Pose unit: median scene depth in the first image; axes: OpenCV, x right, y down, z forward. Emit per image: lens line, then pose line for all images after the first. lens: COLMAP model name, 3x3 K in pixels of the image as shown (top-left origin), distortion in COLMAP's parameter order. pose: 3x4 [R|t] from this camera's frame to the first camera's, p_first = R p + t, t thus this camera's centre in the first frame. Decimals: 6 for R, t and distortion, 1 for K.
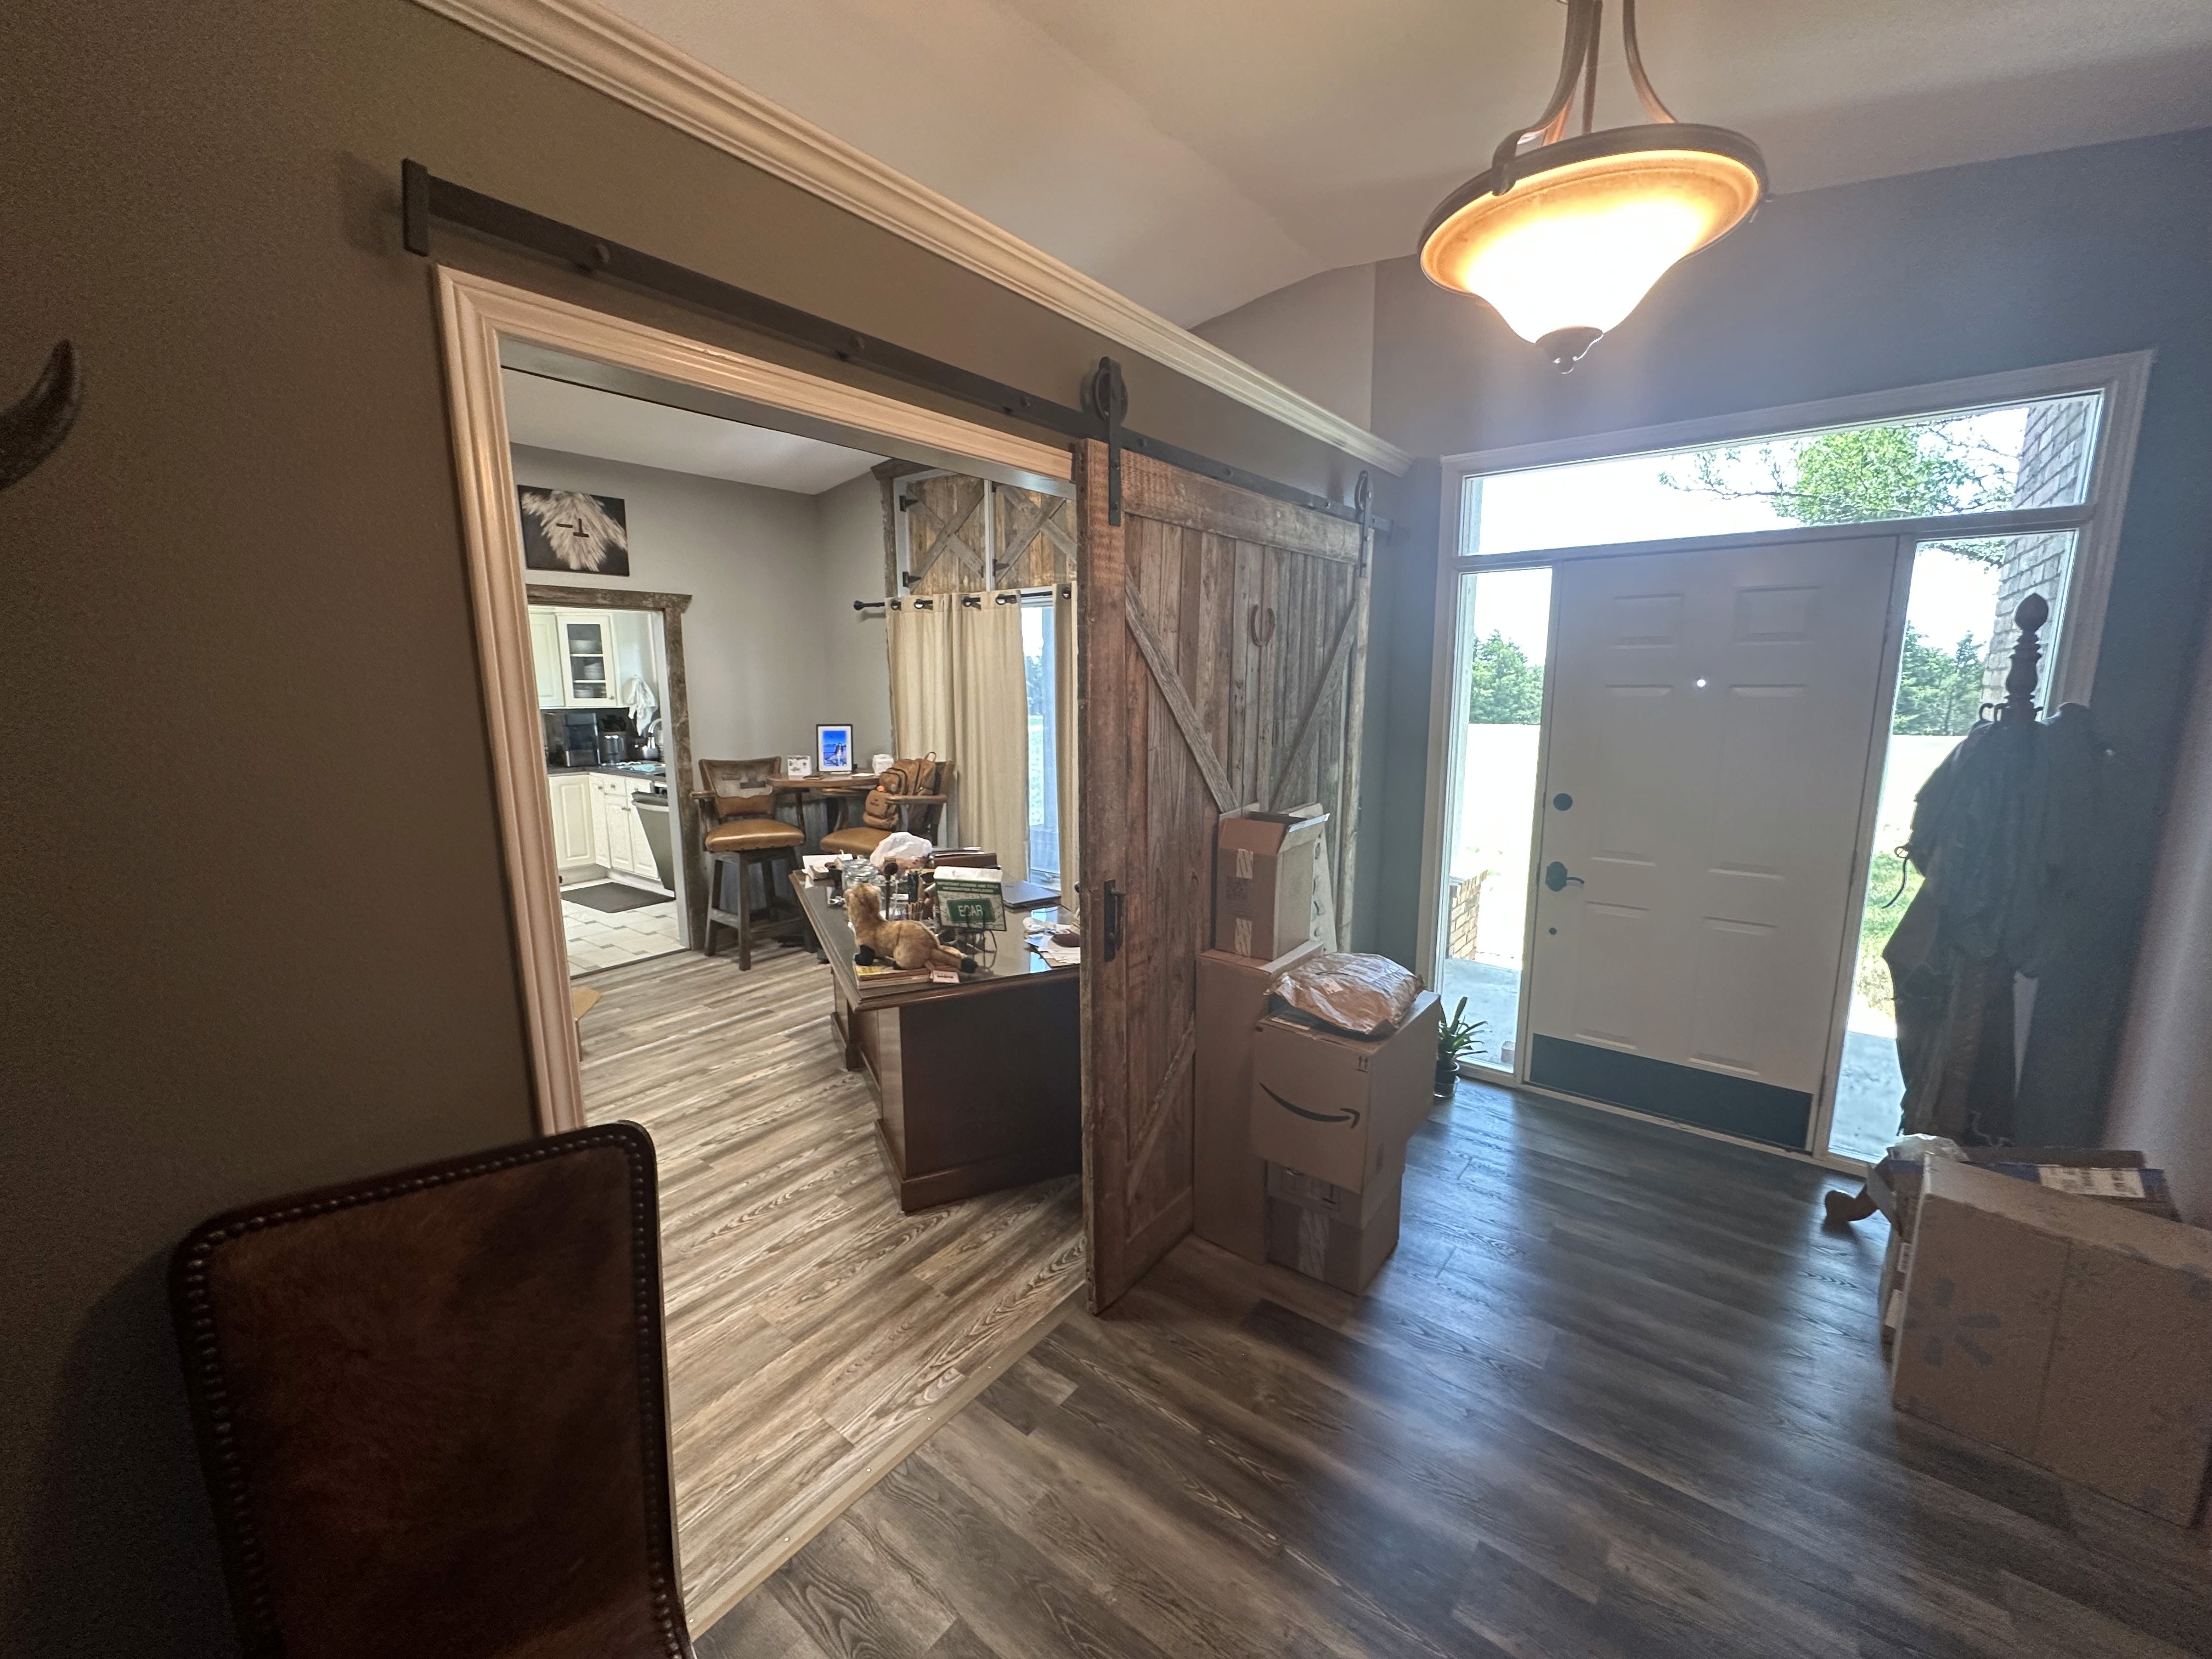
lens RADIAL K [[882.5, 0, 1103.7], [0, 882.5, 831.5], [0, 0, 1]] dist [0.000685, 0.000126]
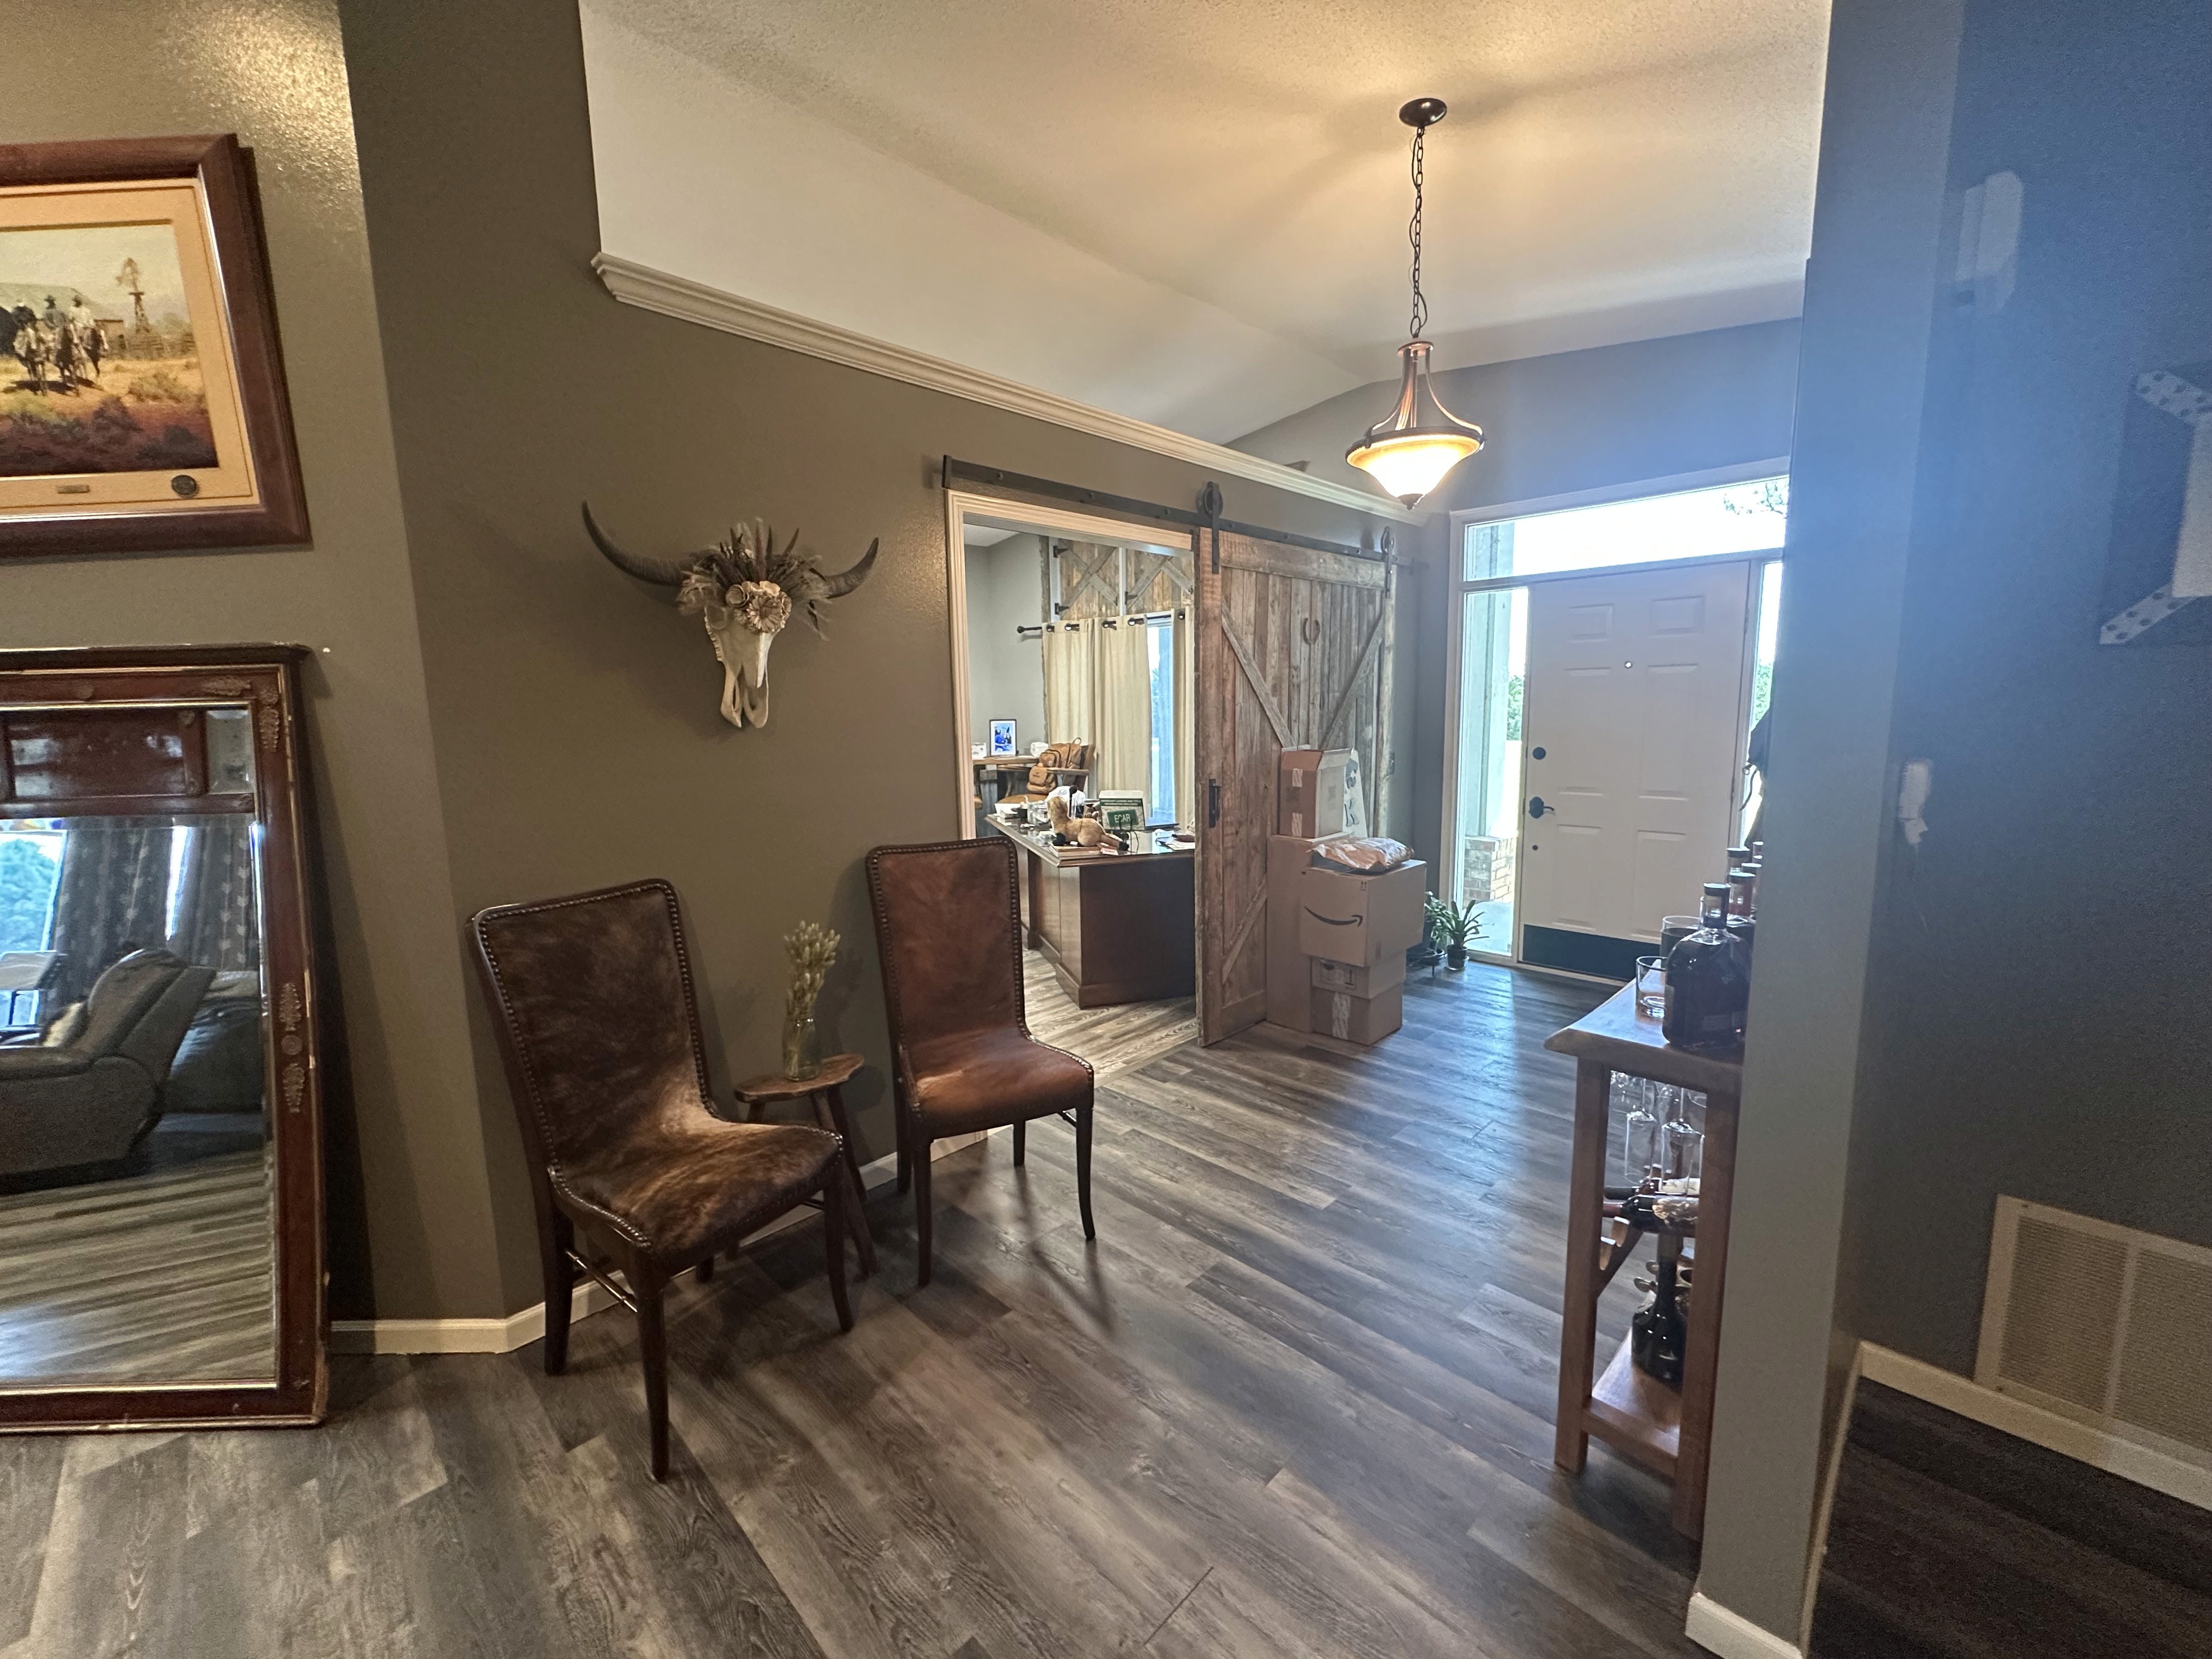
lens RADIAL K [[882.5, 0, 1104.2], [0, 882.5, 827.7], [0, 0, 1]] dist [0.000685, 0.000126]
pose [[0.993047, 0.002732, -0.117690, 0.000120], [-0.006581, 0.999456, -0.032328, 0.167885], [0.117537, 0.032878, 0.992524, -0.583139]]
